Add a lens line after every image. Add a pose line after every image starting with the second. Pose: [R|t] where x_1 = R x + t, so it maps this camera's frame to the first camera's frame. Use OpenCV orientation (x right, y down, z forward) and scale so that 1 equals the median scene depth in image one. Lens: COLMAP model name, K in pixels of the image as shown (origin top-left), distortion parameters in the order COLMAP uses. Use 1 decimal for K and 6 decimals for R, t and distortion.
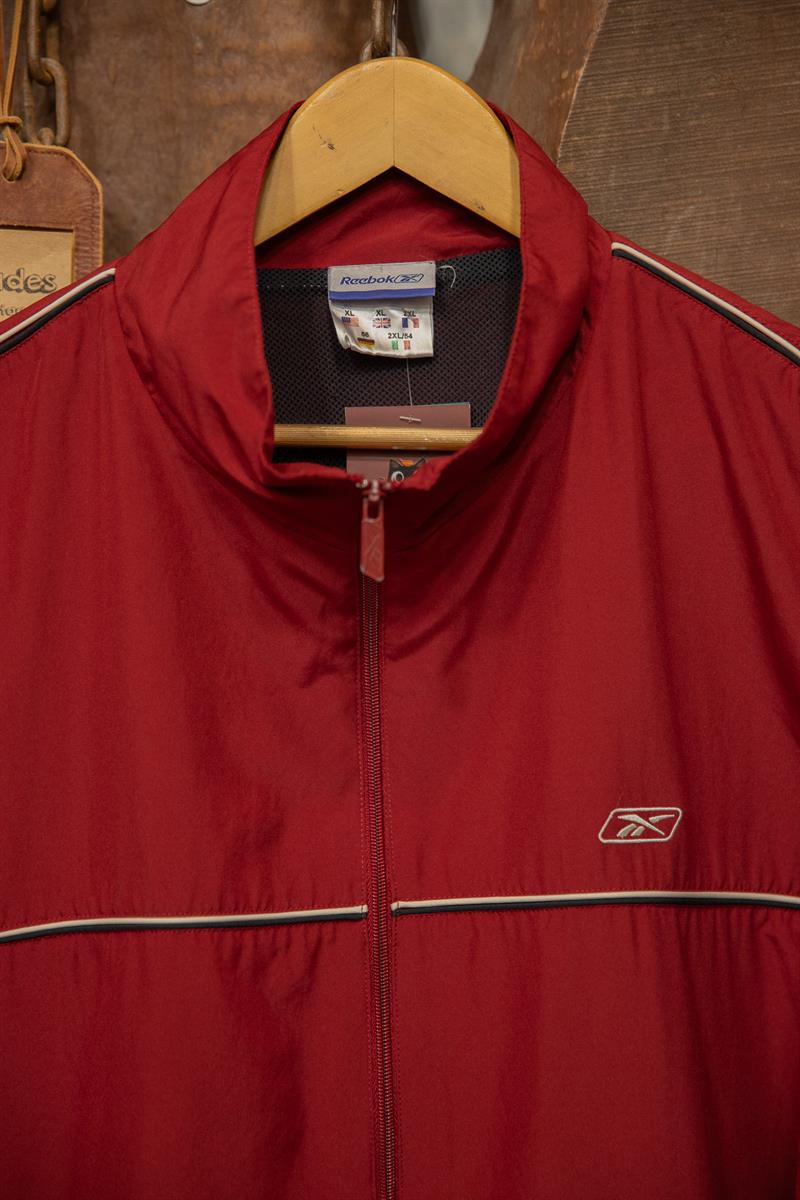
lens RADIAL K [[2172.8, 0, 383.7], [0, 2172.8, 607.6], [0, 0, 1]] dist [0.152732, 0.000000]
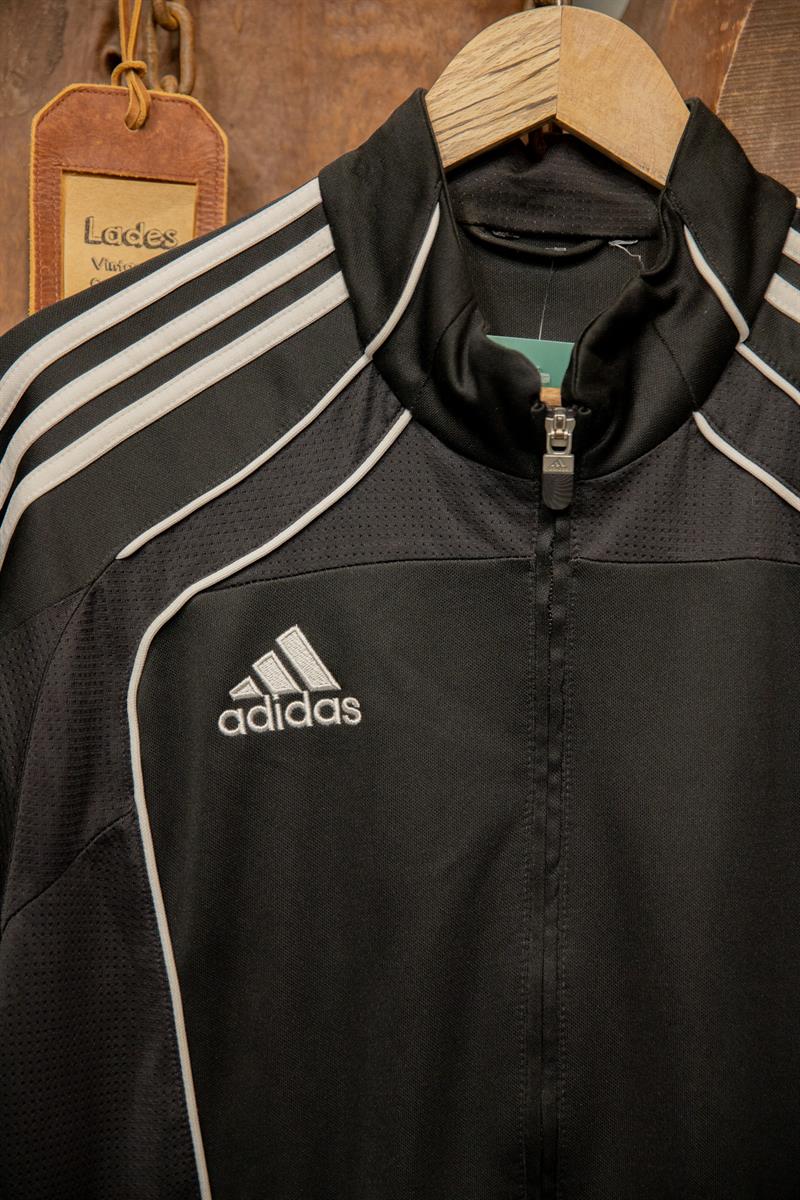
lens RADIAL K [[2172.8, 0, 388.1], [0, 2172.8, 600.8], [0, 0, 1]] dist [0.152732, 0.000000]
pose [[0.999738, 0.021751, -0.007169, -0.048445], [-0.021827, 0.999705, -0.010681, 0.016107], [0.006935, 0.010835, 0.999917, 0.057655]]
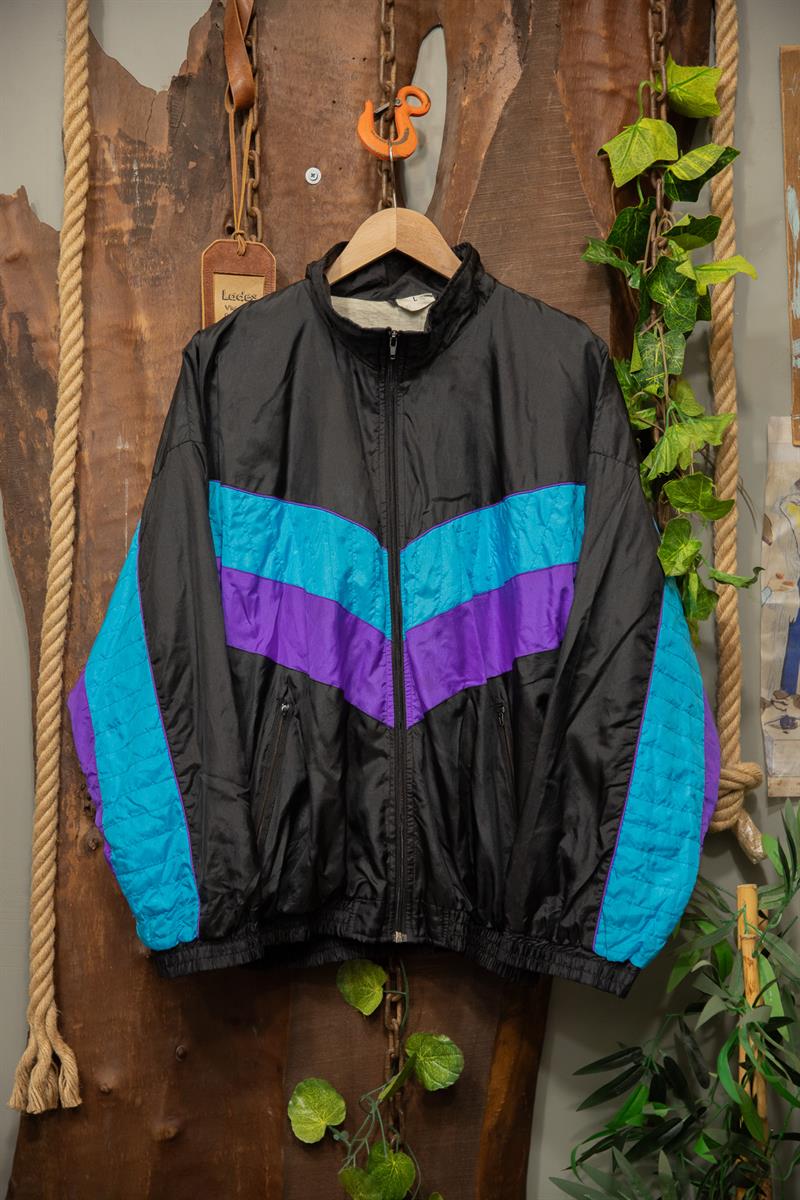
lens RADIAL K [[1742.1, 0, 398.2], [0, 1742.1, 621.4], [0, 0, 1]] dist [0.071155, 0.000000]
pose [[0.999284, 0.002275, -0.037771, 0.086382], [-0.002173, 0.999994, 0.002742, 0.211102], [0.037777, -0.002658, 0.999283, -0.964069]]
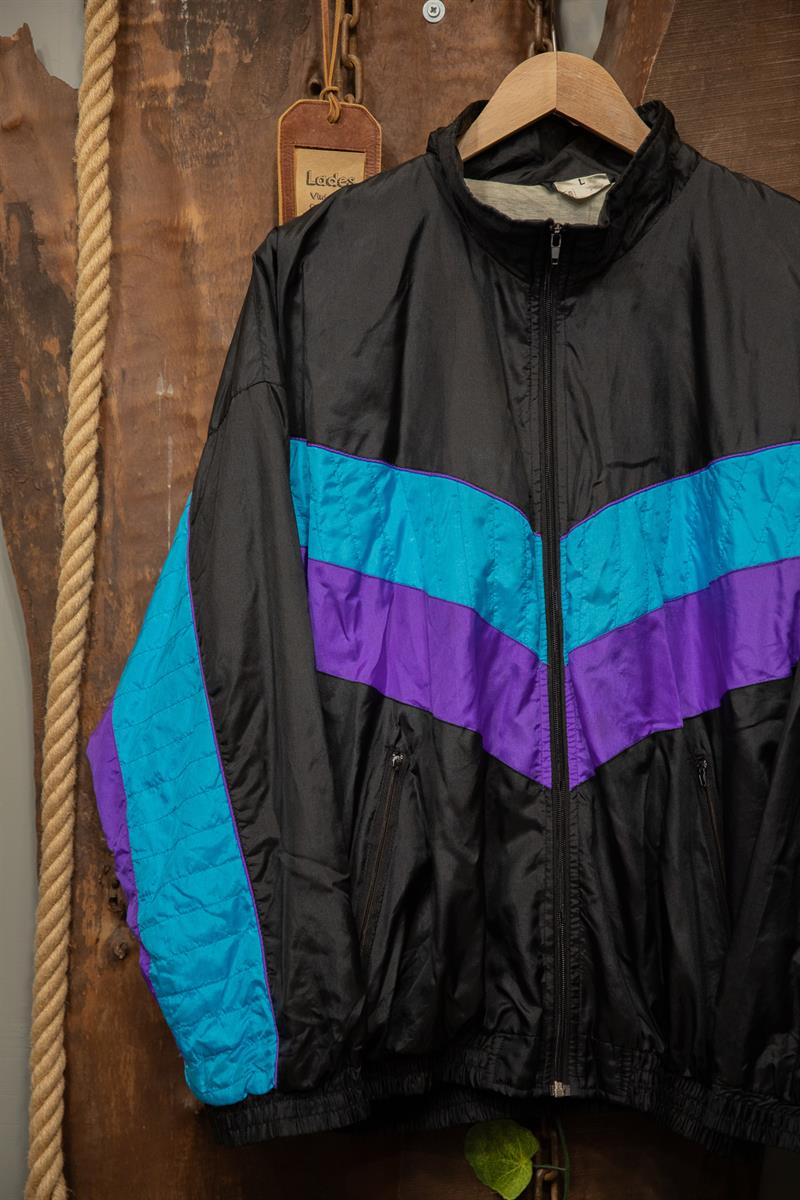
lens RADIAL K [[2172.8, 0, 390.3], [0, 2172.8, 616.1], [0, 0, 1]] dist [0.152732, 0.000000]
pose [[0.998623, 0.005848, -0.052140, -0.026150], [-0.006570, 0.999885, -0.013681, 0.223347], [0.052054, 0.014005, 0.998546, -0.744392]]
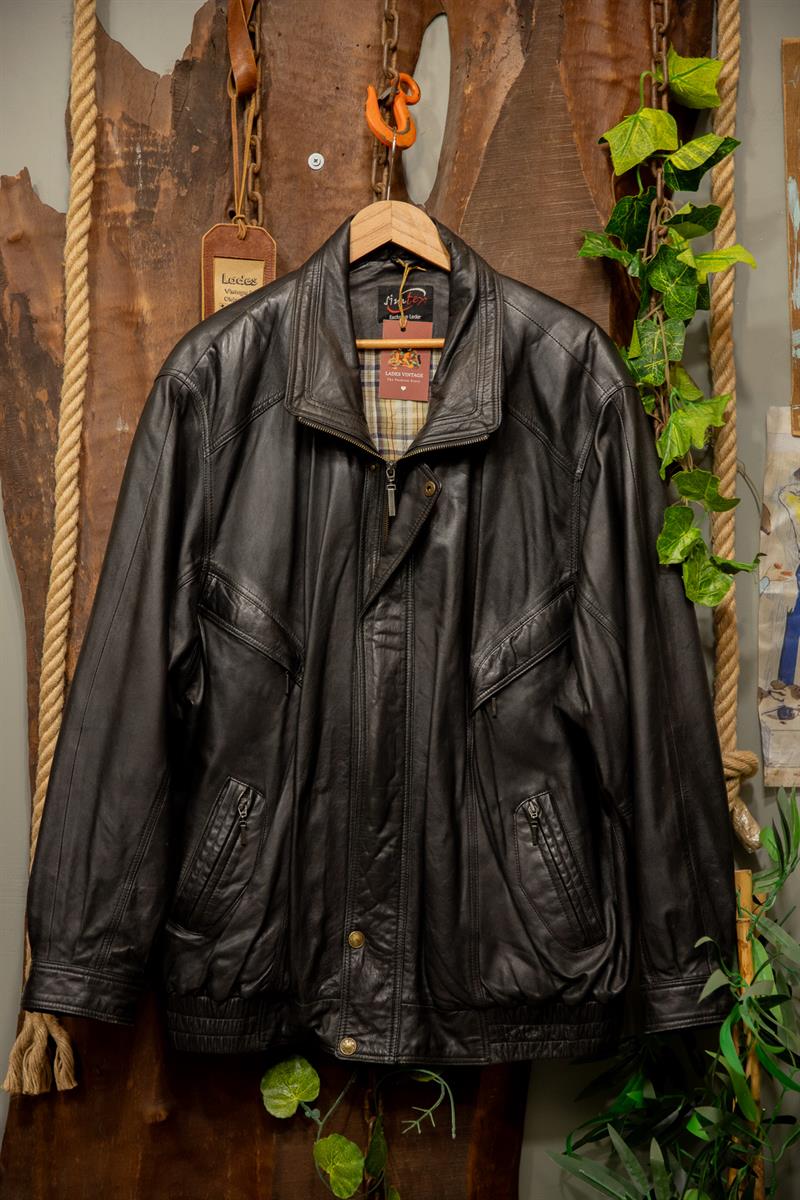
lens RADIAL K [[1945.6, 0, 392.5], [0, 1945.6, 619.0], [0, 0, 1]] dist [0.110886, 0.000000]
pose [[0.999471, 0.012162, -0.030169, 0.074601], [-0.012742, 0.999736, -0.019107, 0.273950], [0.029929, 0.019481, 0.999362, -1.197720]]
